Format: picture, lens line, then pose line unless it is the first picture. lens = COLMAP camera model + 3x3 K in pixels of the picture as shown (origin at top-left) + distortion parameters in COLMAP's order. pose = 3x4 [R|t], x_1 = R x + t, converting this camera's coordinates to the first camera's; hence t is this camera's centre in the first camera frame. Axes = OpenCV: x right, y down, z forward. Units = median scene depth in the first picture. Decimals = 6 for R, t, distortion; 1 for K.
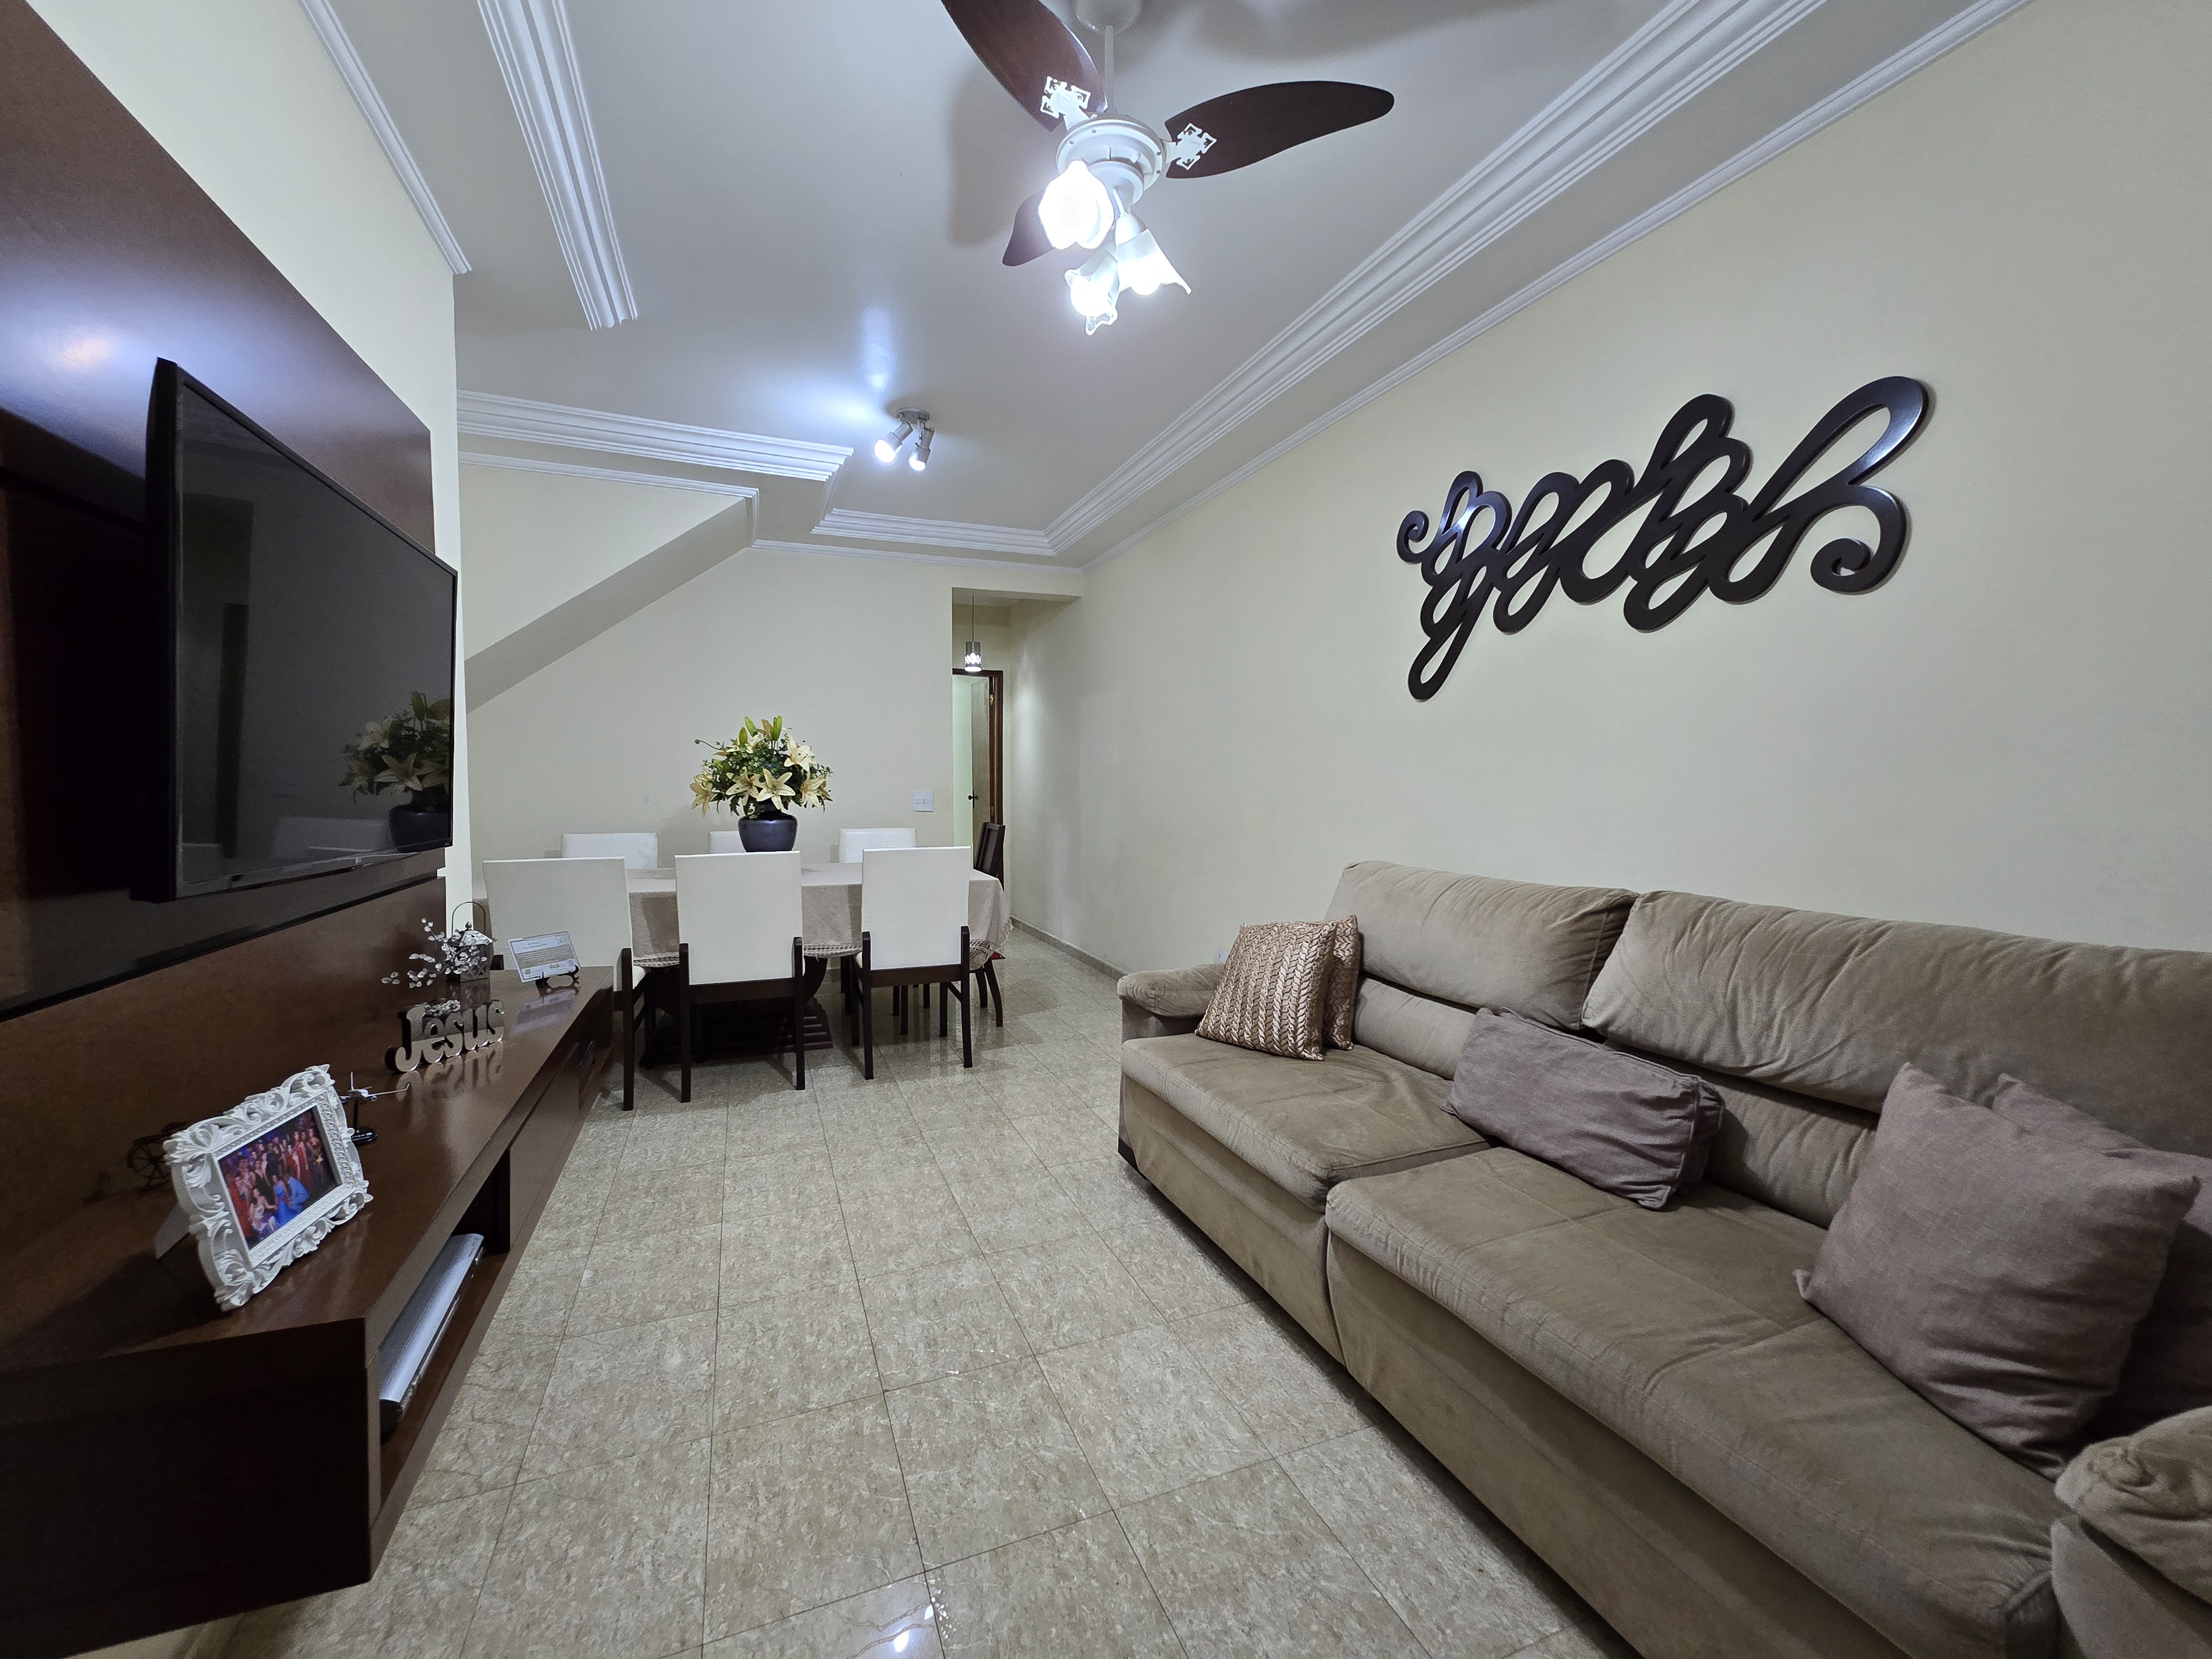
lens RADIAL K [[895.1, 0, 1108.8], [0, 895.1, 830.2], [0, 0, 1]] dist [-0.000762, 0.000239]
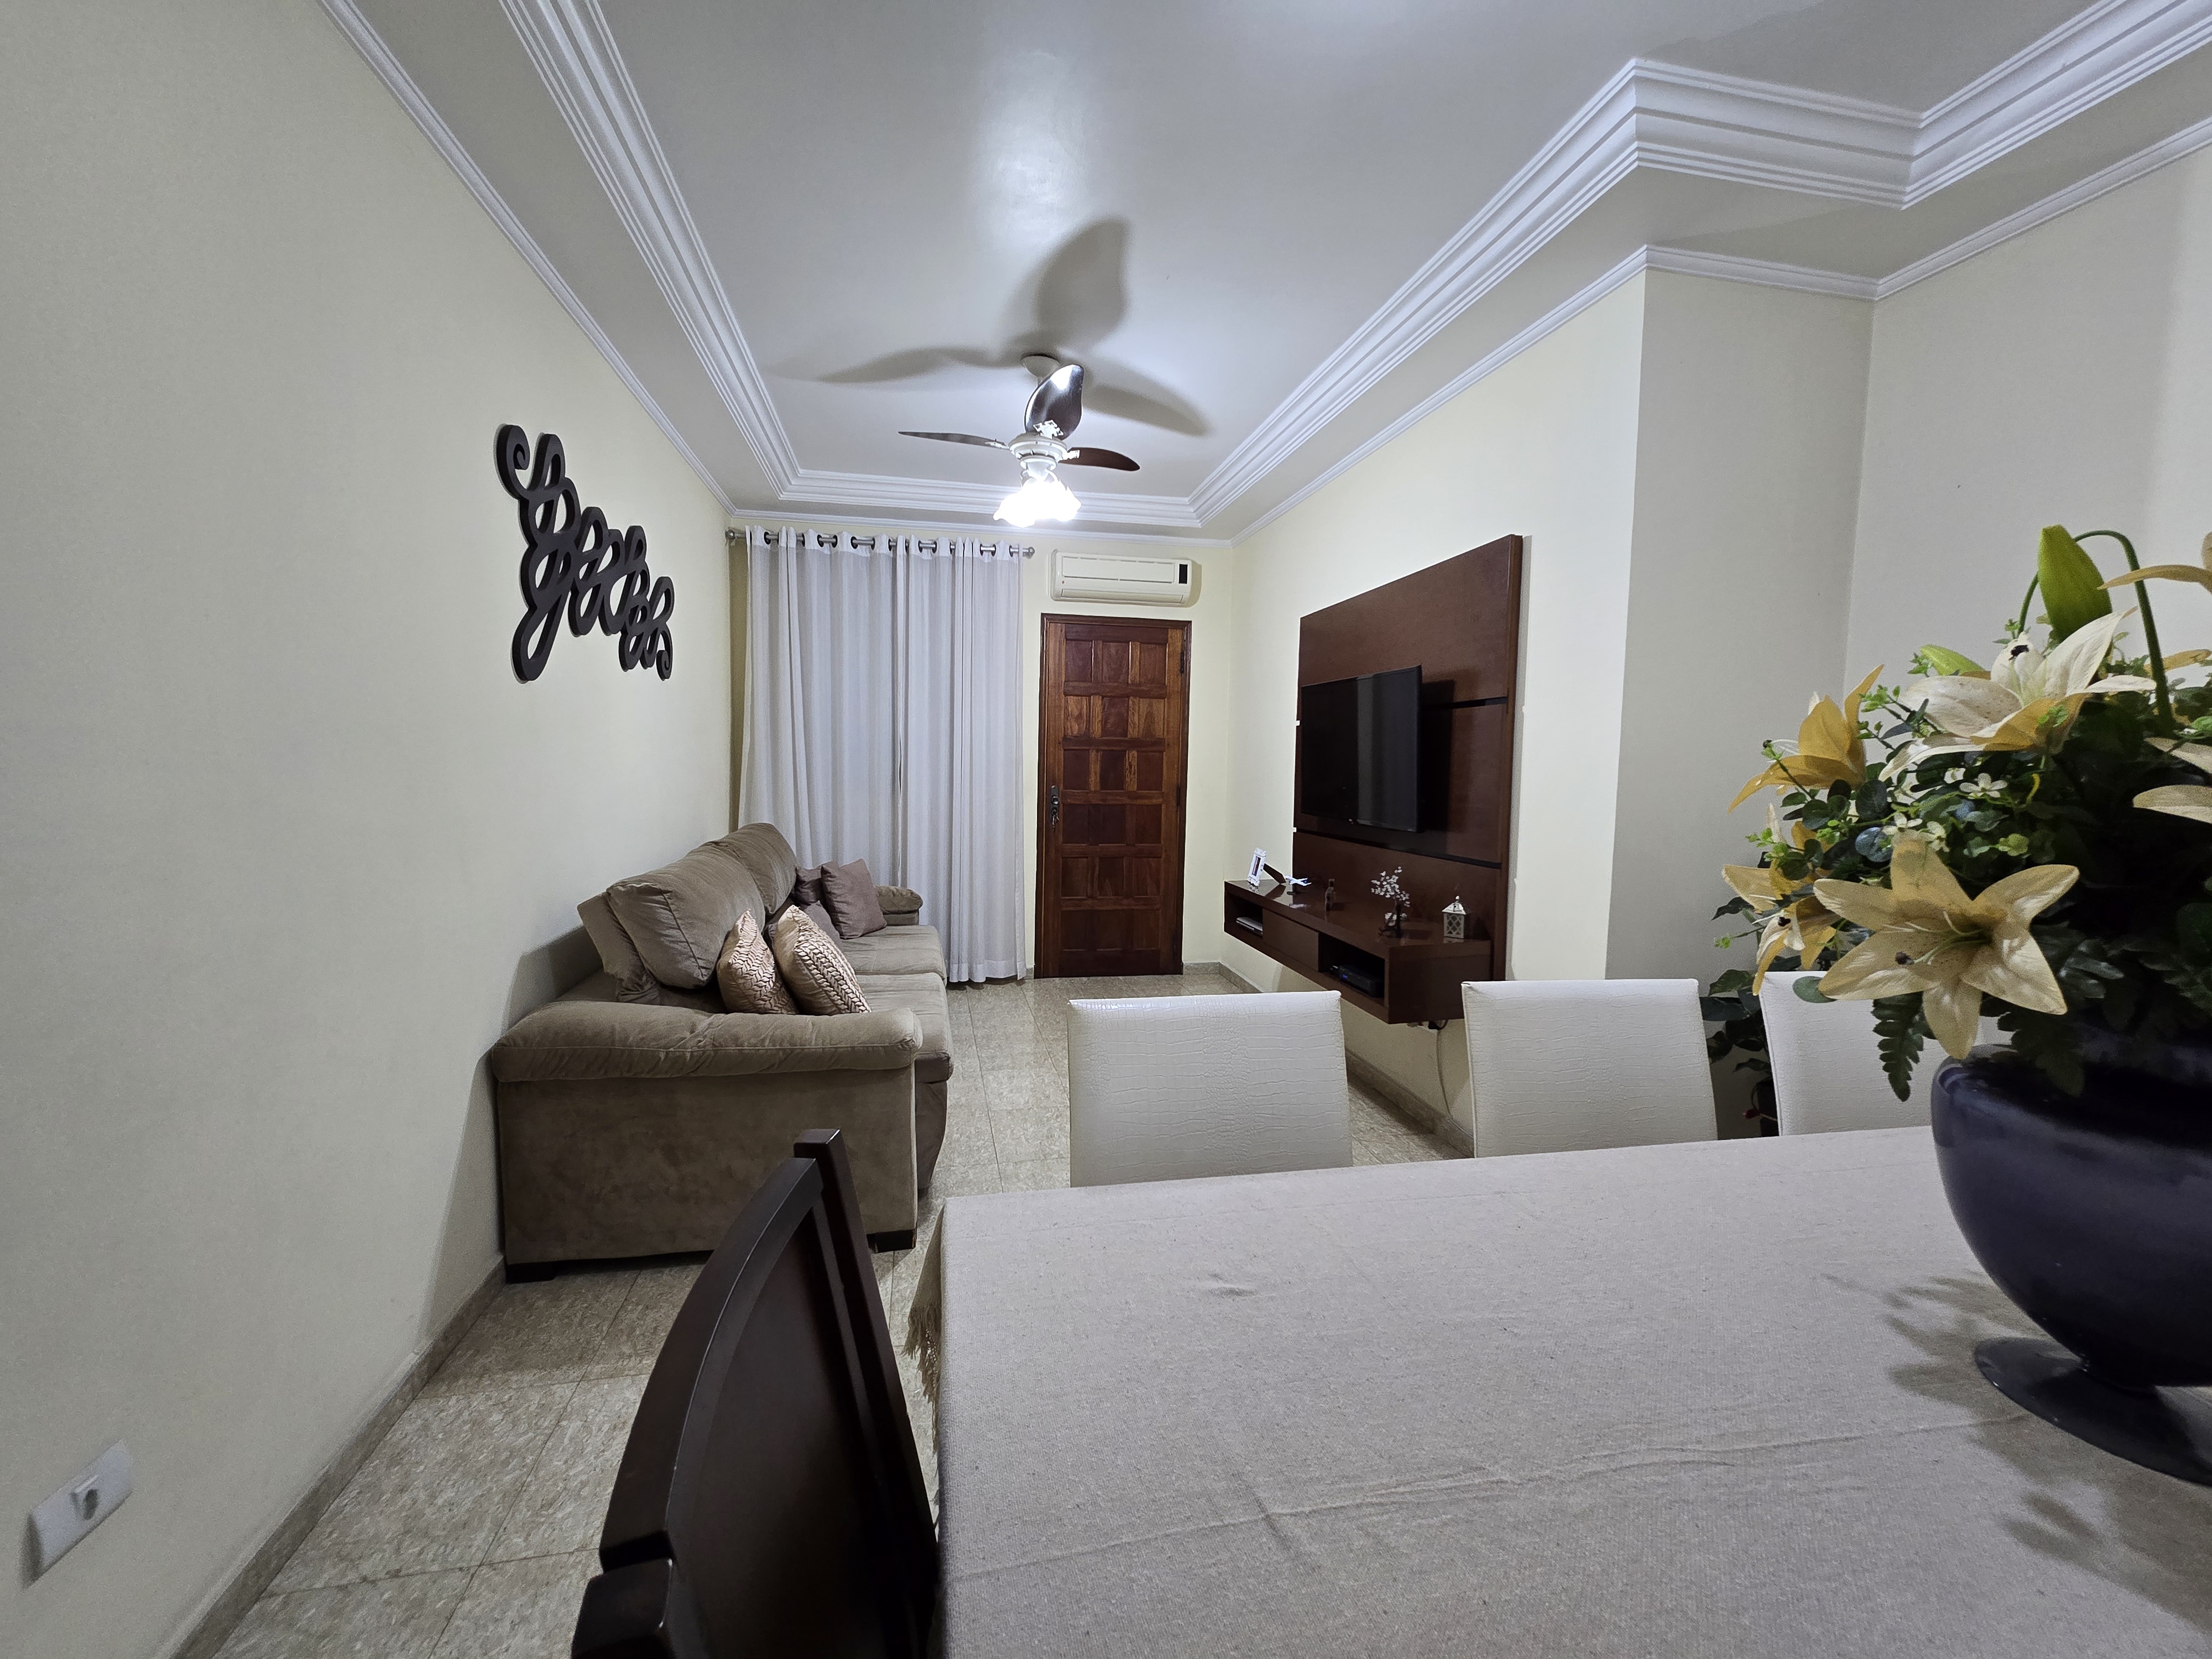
lens RADIAL K [[900.8, 0, 1106.1], [0, 900.8, 831.7], [0, 0, 1]] dist [-0.001141, -0.000991]
pose [[-0.982310, -0.032406, 0.184438, -0.363245], [-0.007875, 0.991190, 0.132210, -0.153128], [-0.187097, 0.128419, -0.973911, 2.078711]]
